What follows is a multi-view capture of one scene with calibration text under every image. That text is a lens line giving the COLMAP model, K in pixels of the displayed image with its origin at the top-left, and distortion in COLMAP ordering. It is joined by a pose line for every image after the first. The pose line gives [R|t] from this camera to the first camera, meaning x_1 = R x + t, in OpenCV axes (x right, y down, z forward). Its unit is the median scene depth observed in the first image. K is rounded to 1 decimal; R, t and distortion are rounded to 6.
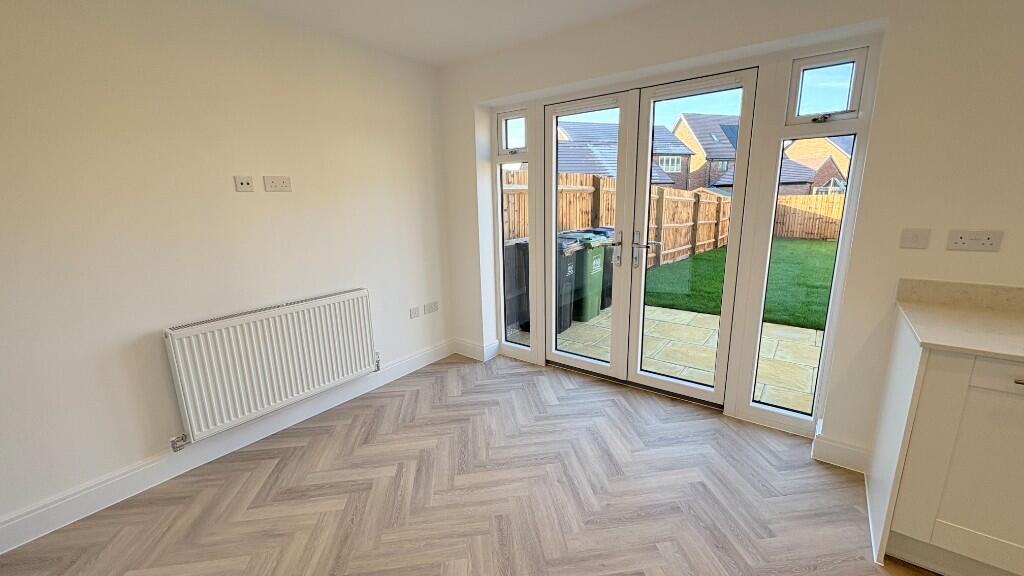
lens RADIAL K [[406.1, 0, 509.4], [0, 406.1, 286.9], [0, 0, 1]] dist [-0.002640, 0.000498]
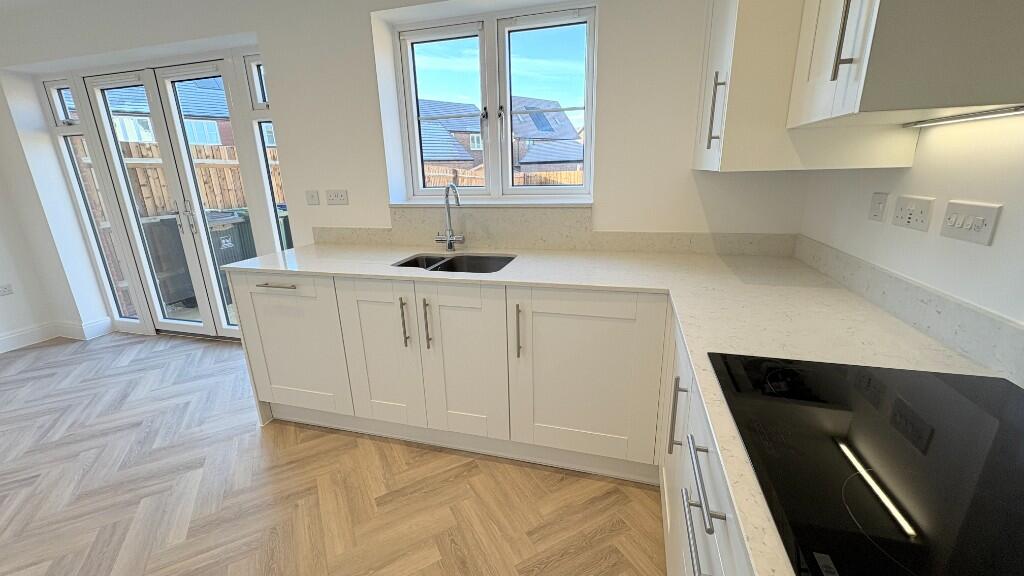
lens RADIAL K [[406.1, 0, 510.8], [0, 406.1, 288.5], [0, 0, 1]] dist [-0.002640, 0.000498]
pose [[0.929936, -0.102990, 0.353003, 0.467970], [0.082925, 0.993984, 0.071545, 0.062203], [-0.358248, -0.037260, 0.932883, -0.234407]]
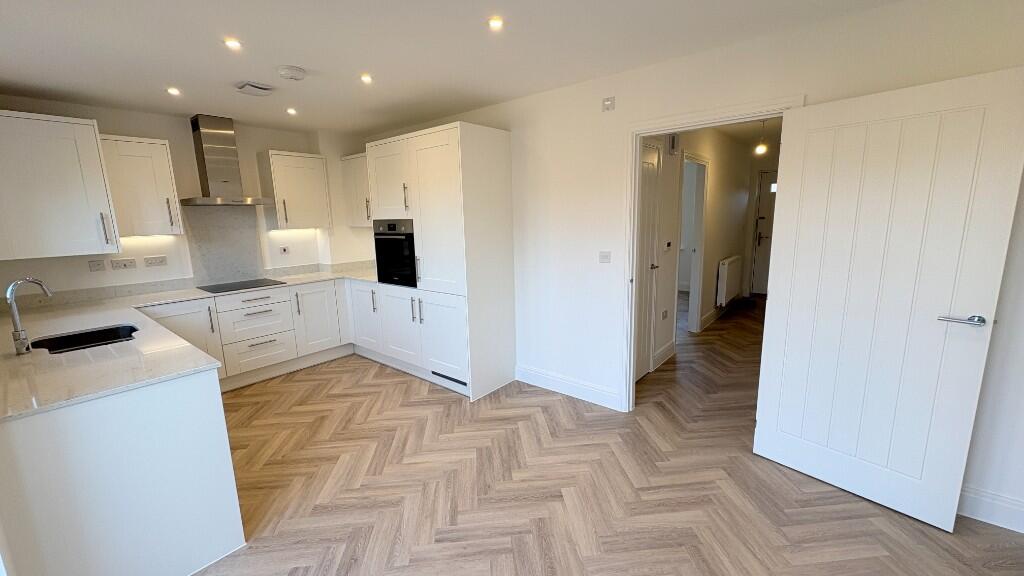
lens RADIAL K [[406.1, 0, 510.7], [0, 406.1, 289.0], [0, 0, 1]] dist [-0.002640, 0.000498]
pose [[-0.998130, 0.041410, 0.044952, 0.004558], [0.055705, 0.919009, 0.390282, -0.174409], [-0.025150, 0.392056, -0.919597, 0.665101]]
